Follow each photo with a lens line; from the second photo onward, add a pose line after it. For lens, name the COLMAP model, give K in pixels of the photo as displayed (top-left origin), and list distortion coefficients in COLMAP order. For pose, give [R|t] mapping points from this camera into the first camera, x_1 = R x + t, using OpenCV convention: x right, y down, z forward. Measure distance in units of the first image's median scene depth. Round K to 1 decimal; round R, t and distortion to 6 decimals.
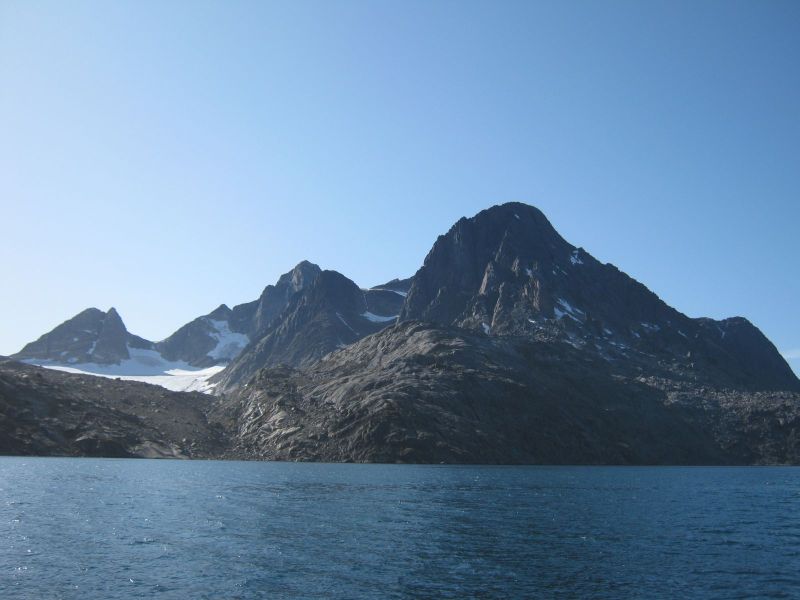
lens RADIAL K [[886.8, 0, 400.0], [0, 886.8, 300.0], [0, 0, 1]] dist [-0.080851, 0.026285]
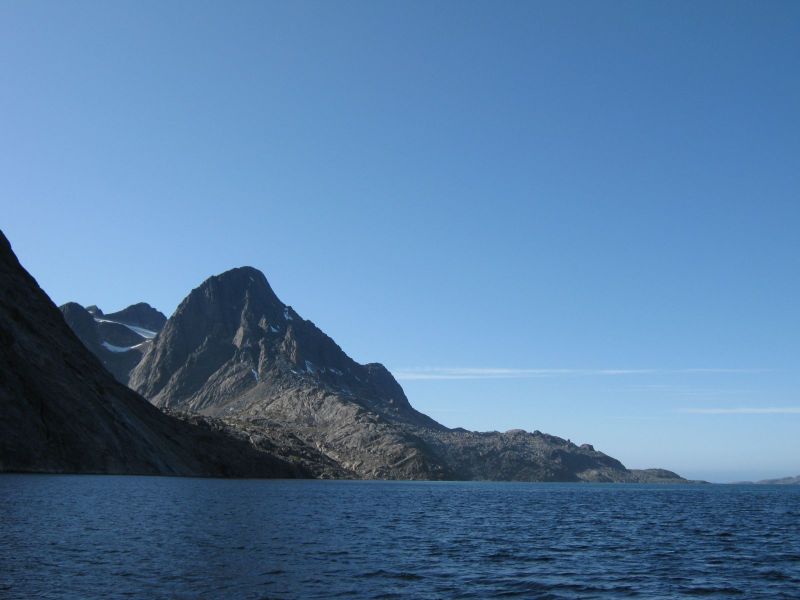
lens RADIAL K [[886.8, 0, 400.0], [0, 886.8, 300.0], [0, 0, 1]] dist [-0.080851, 0.026285]
pose [[0.875466, 0.098008, 0.473237, -0.314193], [-0.092910, 0.995087, -0.034205, -0.047325], [-0.474264, -0.014023, 0.880271, -0.234467]]
